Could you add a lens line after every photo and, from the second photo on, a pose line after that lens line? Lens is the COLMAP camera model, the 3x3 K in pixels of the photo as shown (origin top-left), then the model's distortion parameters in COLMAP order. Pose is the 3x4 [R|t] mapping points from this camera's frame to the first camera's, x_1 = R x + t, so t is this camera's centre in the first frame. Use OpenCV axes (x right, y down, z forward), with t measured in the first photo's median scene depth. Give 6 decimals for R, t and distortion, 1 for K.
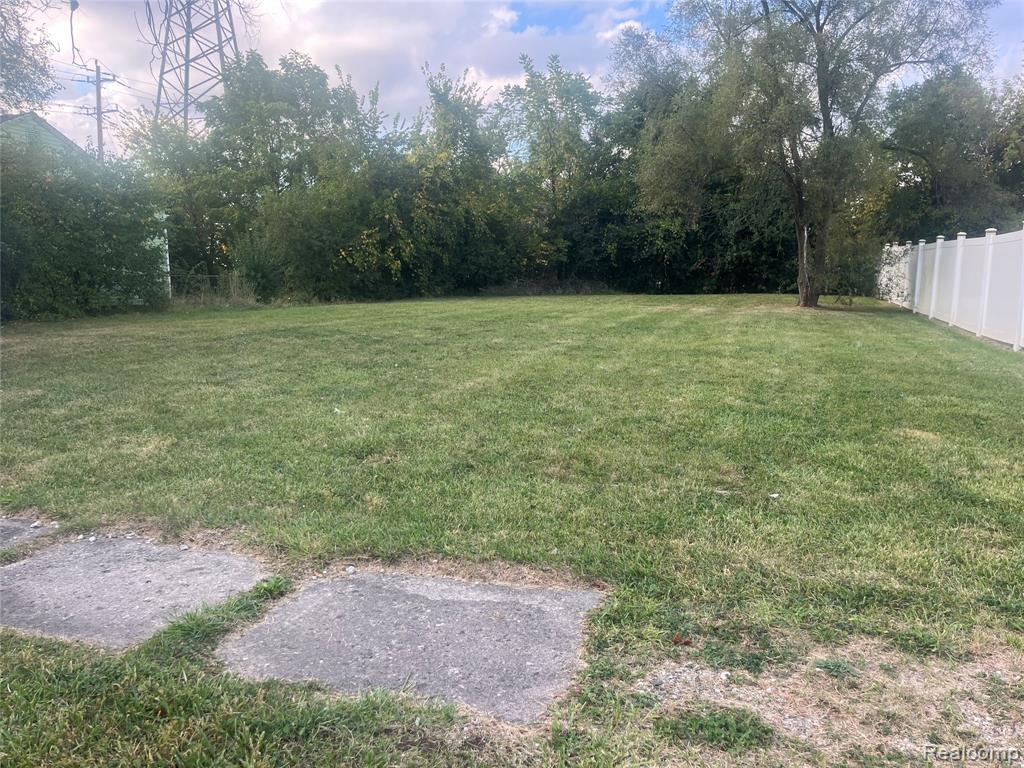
lens RADIAL K [[783.2, 0, 543.1], [0, 783.2, 395.0], [0, 0, 1]] dist [0.067831, -0.117175]
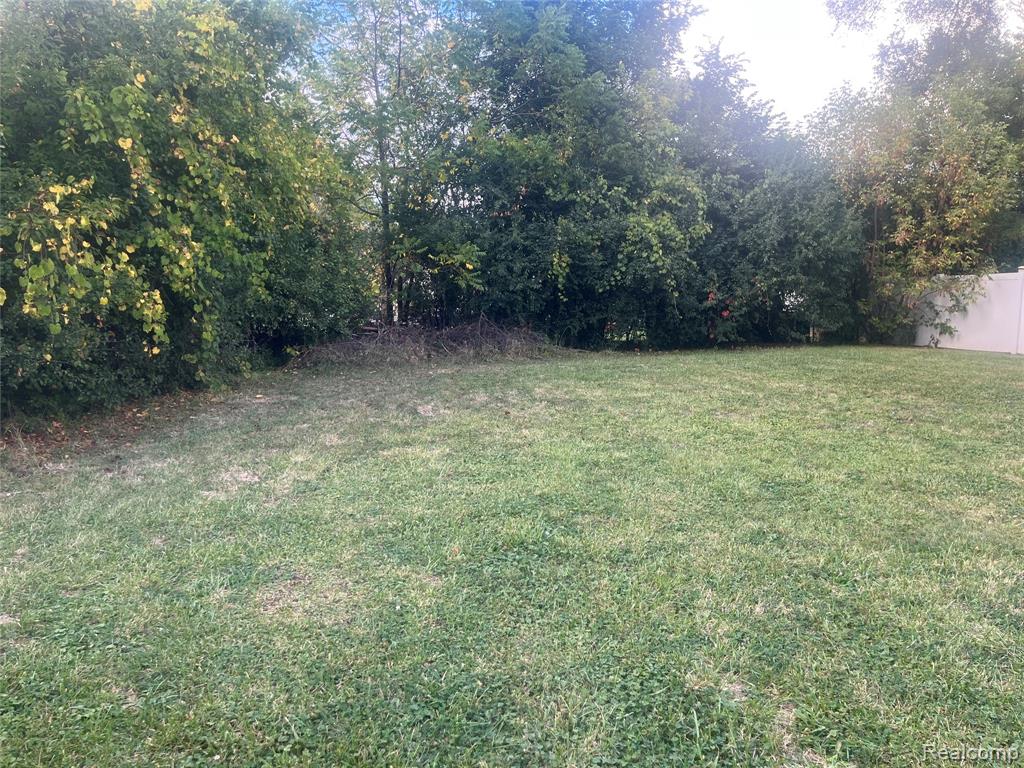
lens RADIAL K [[770.9, 0, 512.0], [0, 770.9, 384.0], [0, 0, 1]] dist [0.071968, -0.103016]
pose [[0.866395, -0.057926, 0.495989, -0.200039], [0.074947, 0.997083, -0.014469, -0.109507], [-0.493704, 0.049708, 0.868208, 0.609279]]
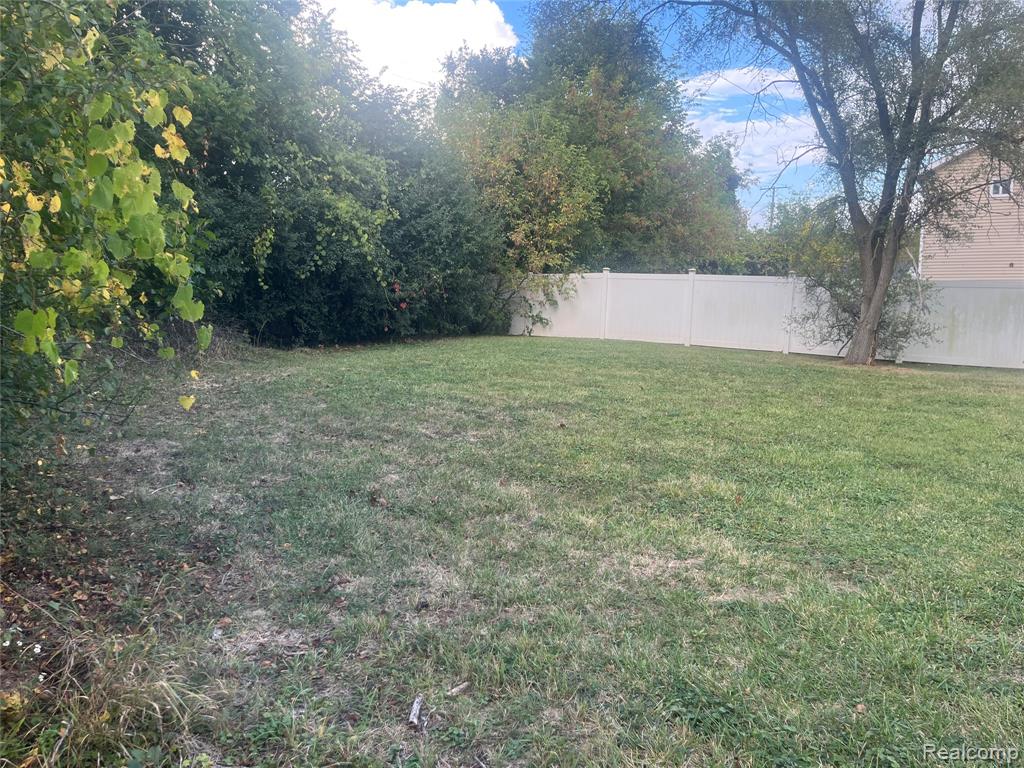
lens RADIAL K [[770.9, 0, 512.0], [0, 770.9, 384.0], [0, 0, 1]] dist [0.071968, -0.103016]
pose [[0.274557, -0.107120, 0.955586, -0.284186], [0.128430, 0.988957, 0.073960, -0.133208], [-0.952955, 0.102420, 0.285282, 0.800736]]
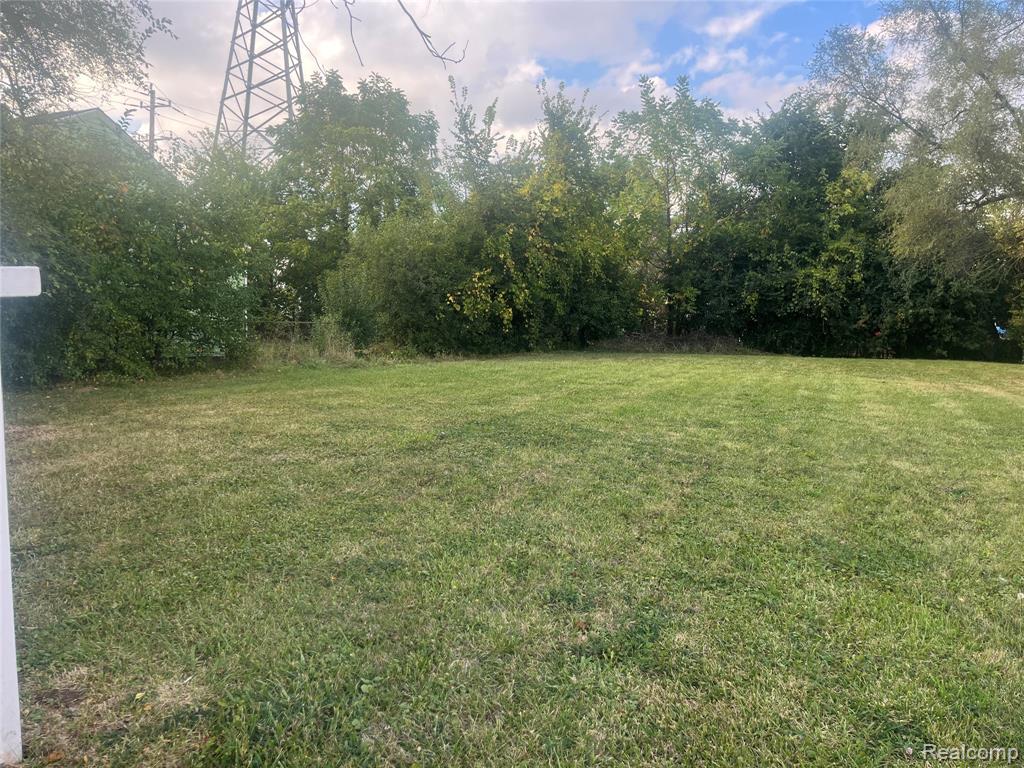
lens RADIAL K [[770.9, 0, 512.0], [0, 770.9, 384.0], [0, 0, 1]] dist [0.071968, -0.103016]
pose [[0.998385, 0.033206, -0.046103, -0.130593], [-0.036196, 0.997188, -0.065618, -0.034654], [0.043795, 0.067181, 0.996779, 0.176198]]
